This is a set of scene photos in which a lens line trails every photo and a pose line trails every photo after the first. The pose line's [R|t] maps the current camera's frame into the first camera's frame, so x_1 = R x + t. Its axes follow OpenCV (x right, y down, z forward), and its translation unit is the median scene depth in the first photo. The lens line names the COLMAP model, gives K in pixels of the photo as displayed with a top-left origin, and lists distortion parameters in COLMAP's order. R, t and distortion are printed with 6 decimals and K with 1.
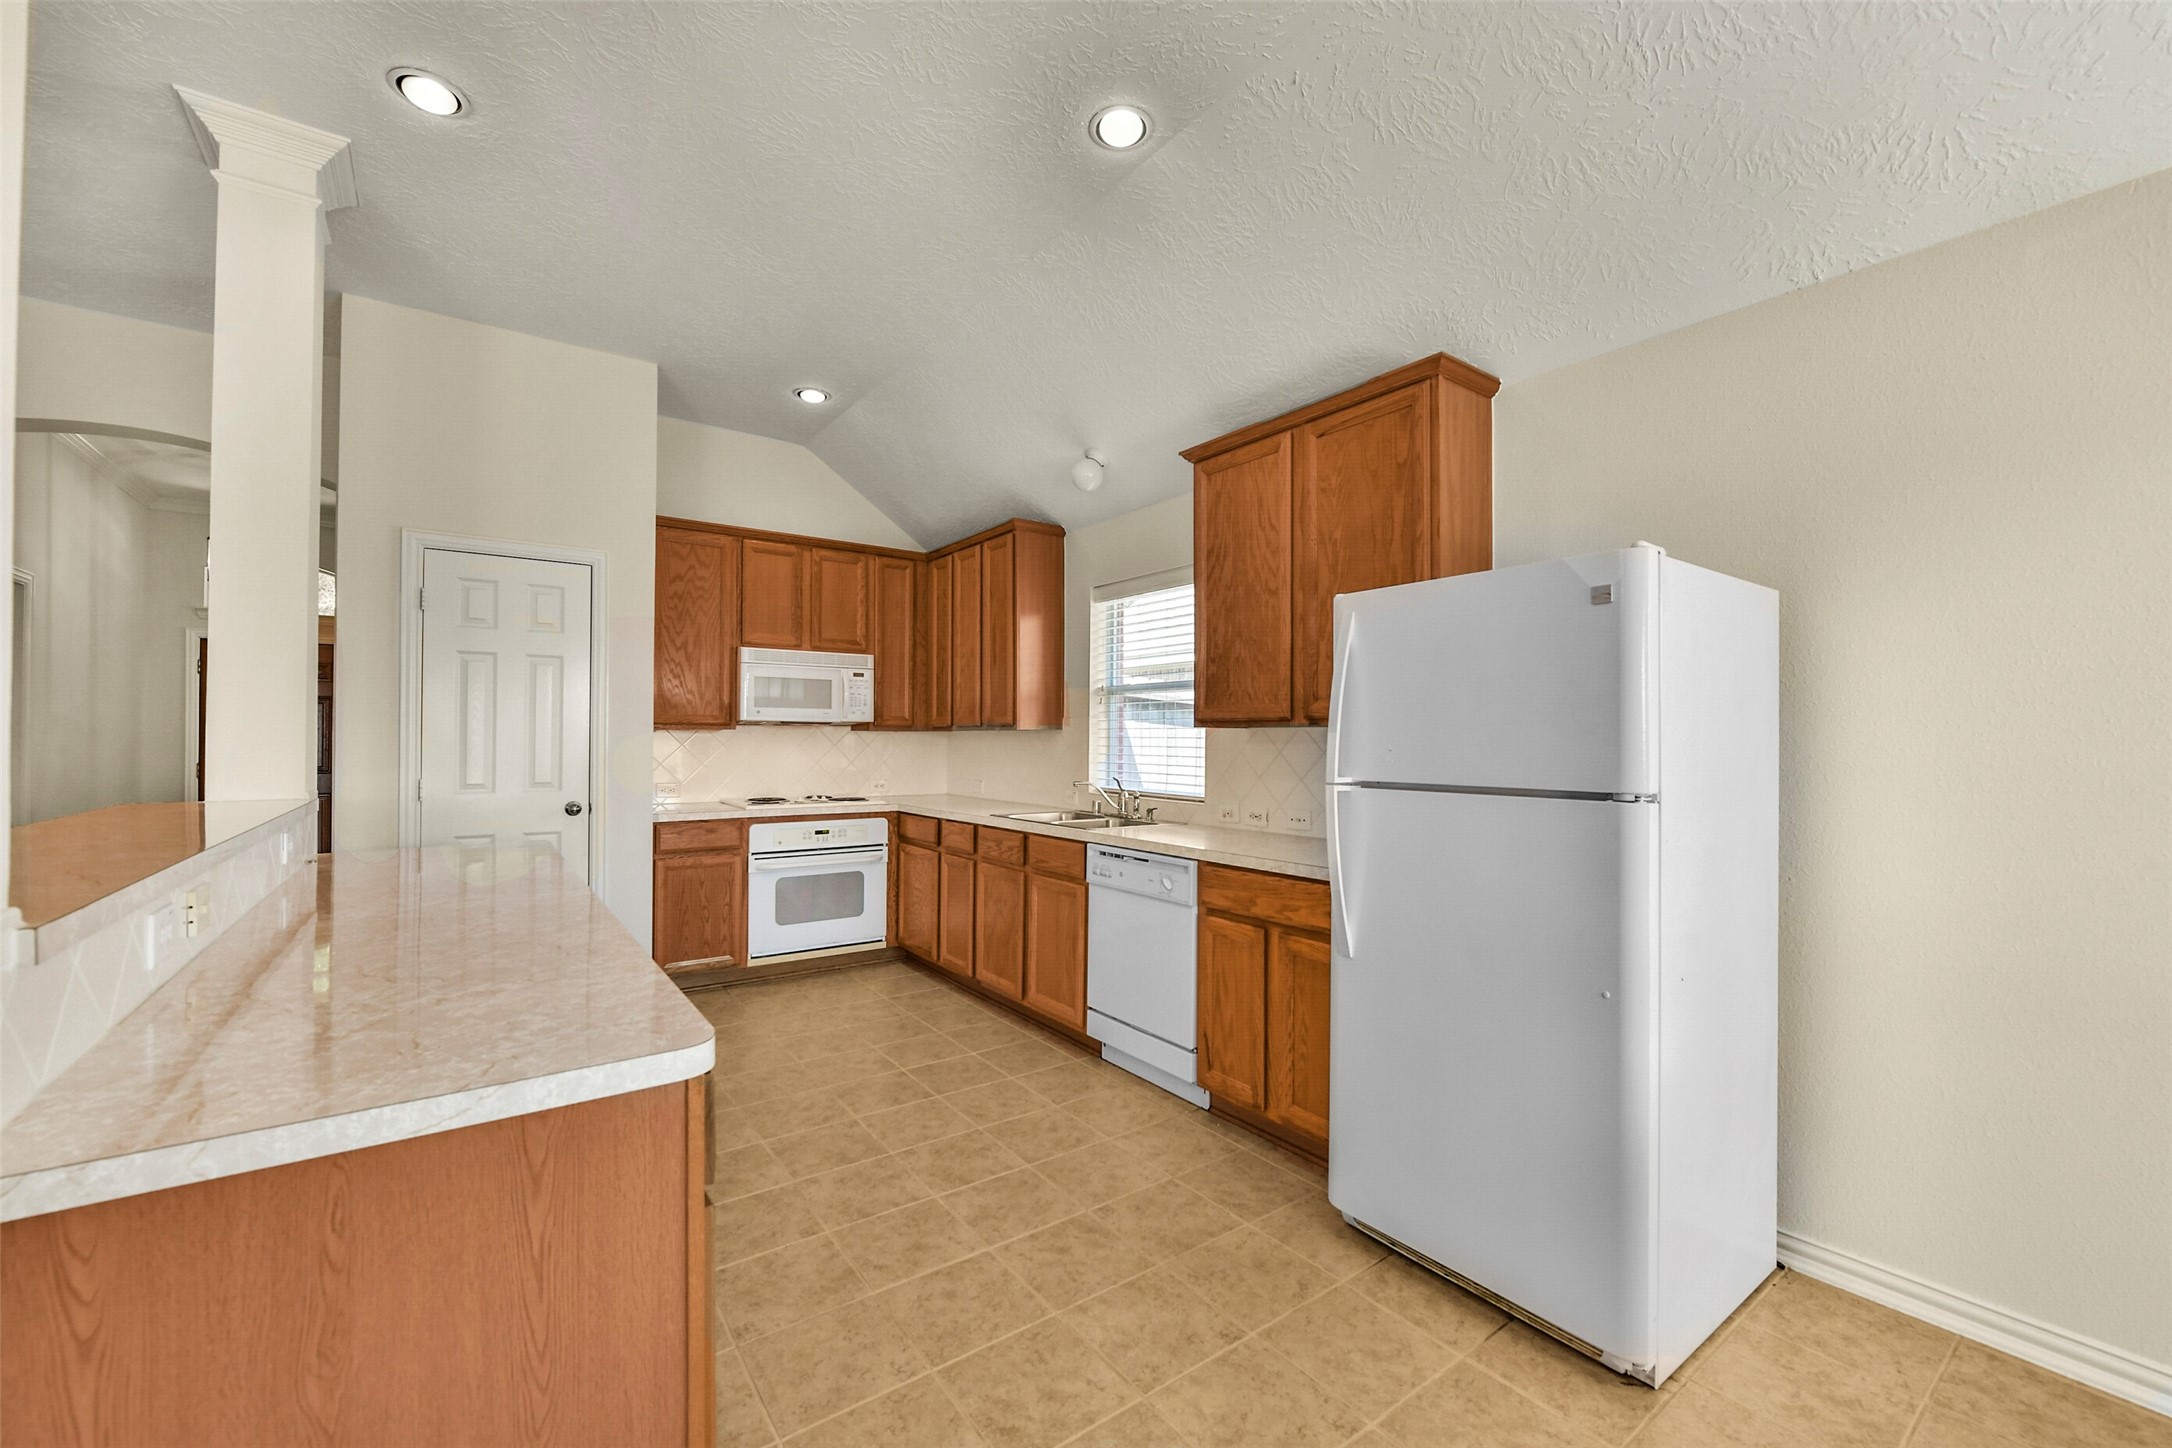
lens RADIAL K [[875.7, 0, 1091.1], [0, 875.7, 727.5], [0, 0, 1]] dist [-0.008200, -0.000615]
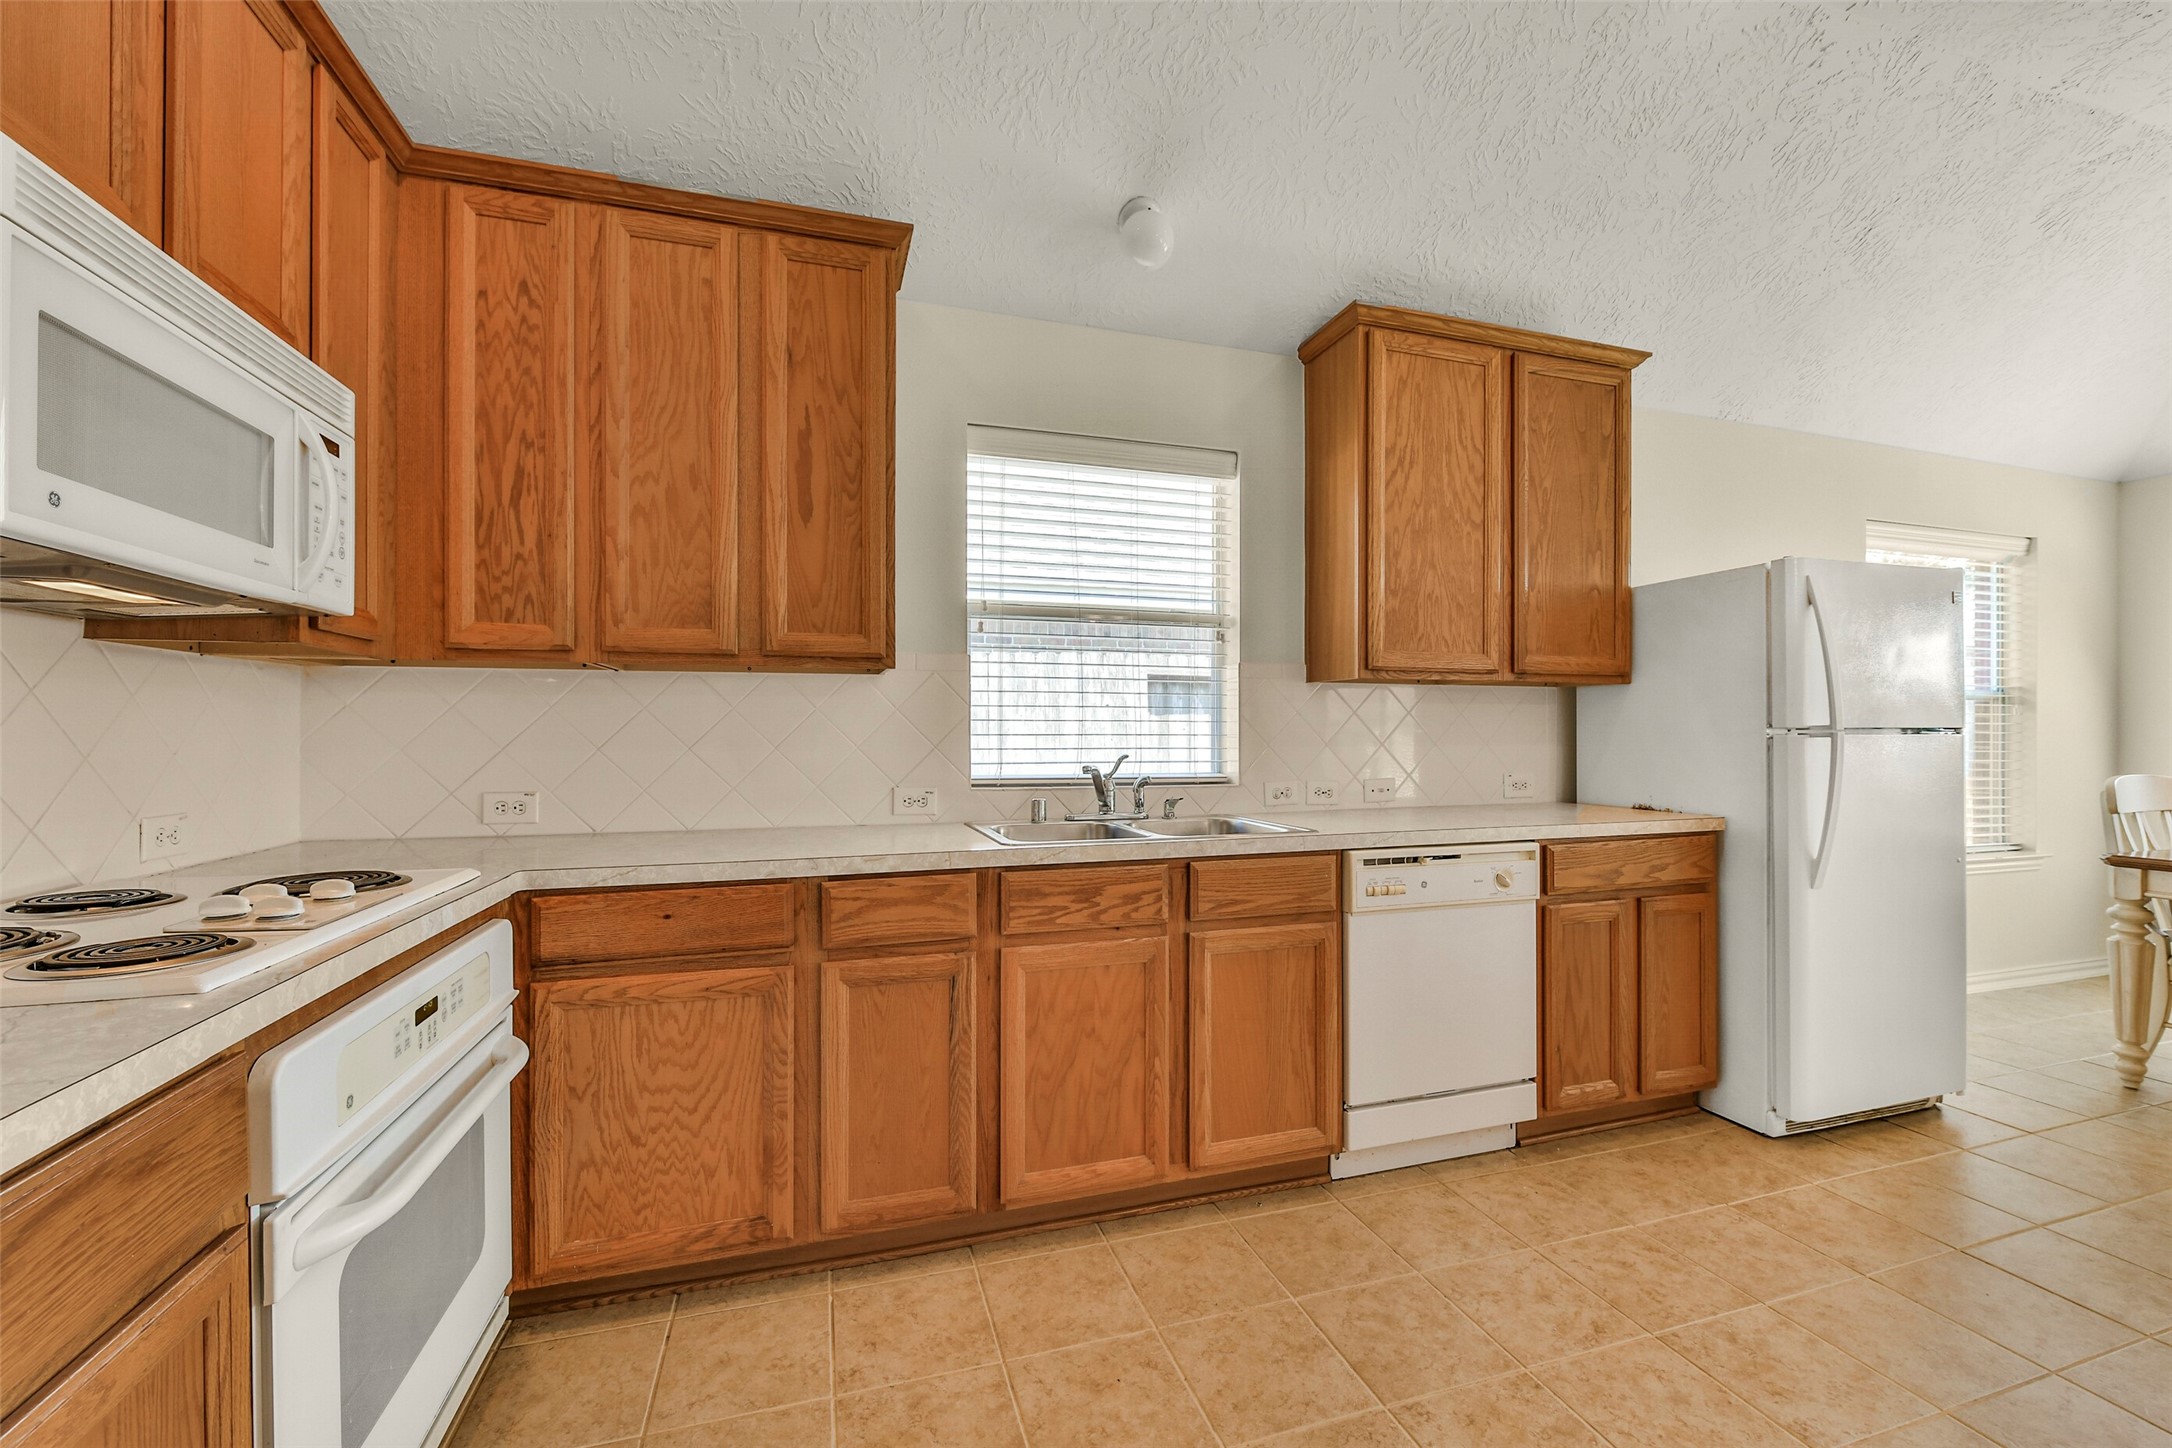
lens RADIAL K [[875.7, 0, 1086.8], [0, 875.7, 732.5], [0, 0, 1]] dist [-0.008200, -0.000615]
pose [[0.318771, -0.005319, 0.947817, -0.581875], [-0.009298, 0.999919, 0.008739, 0.037085], [-0.947786, -0.011598, 0.318695, 0.857219]]
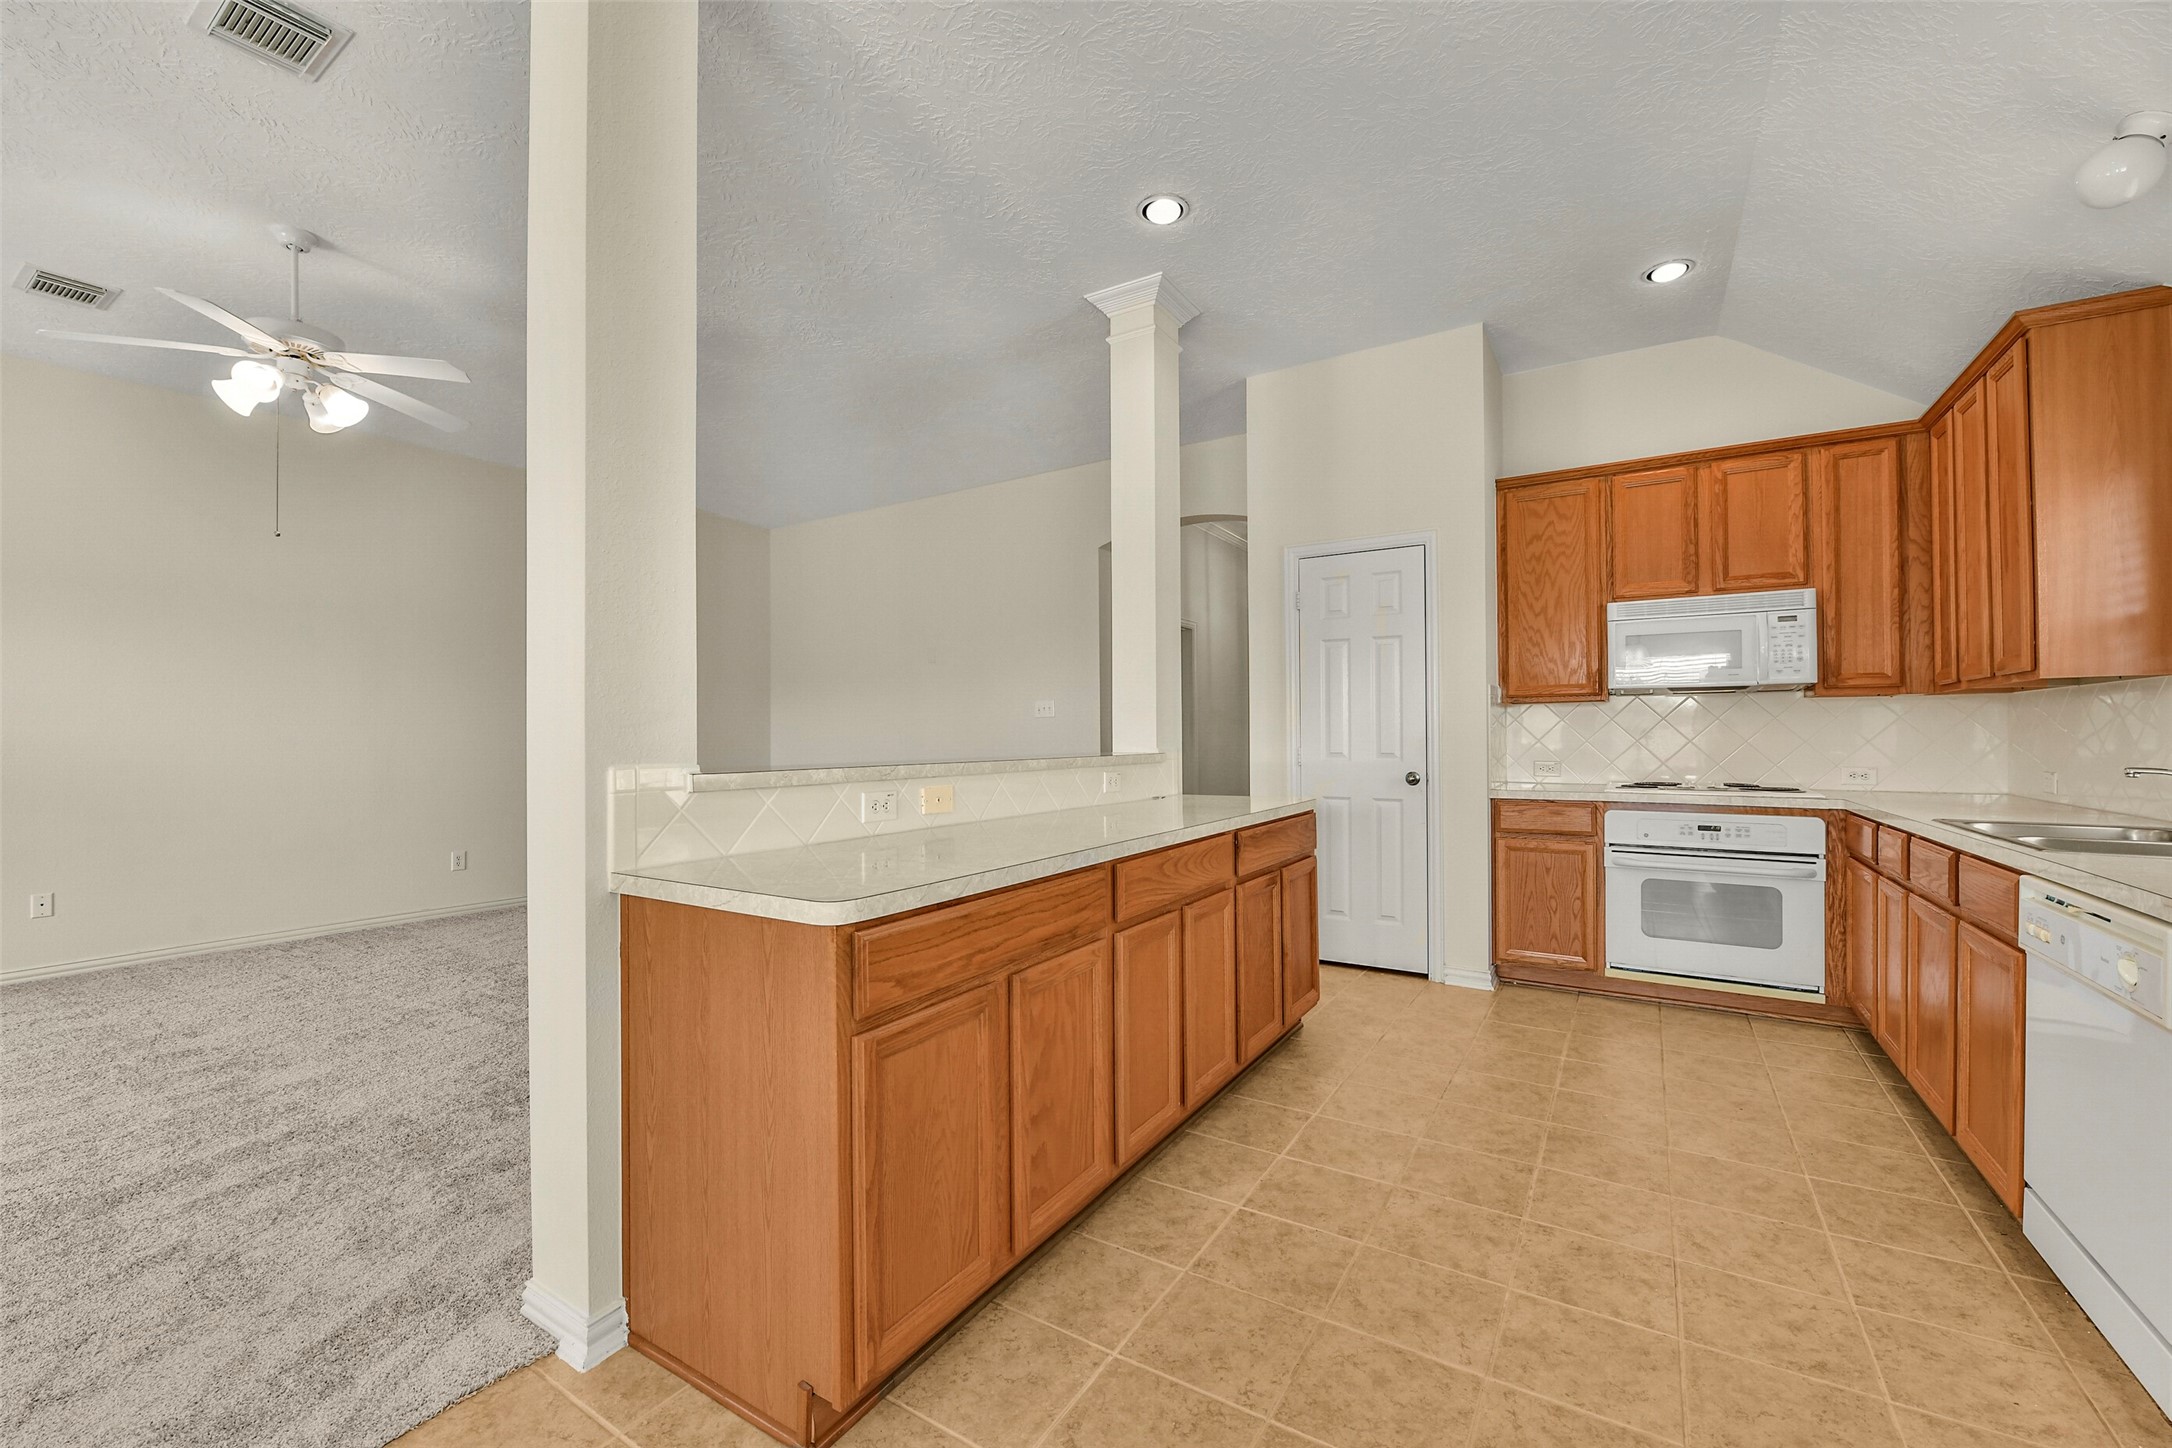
lens RADIAL K [[875.7, 0, 1074.5], [0, 875.7, 729.8], [0, 0, 1]] dist [-0.008200, -0.000615]
pose [[0.360986, -0.010953, -0.932507, 0.244585], [0.016847, 0.999844, -0.005222, 0.032647], [0.932419, -0.013825, 0.361114, 0.239388]]
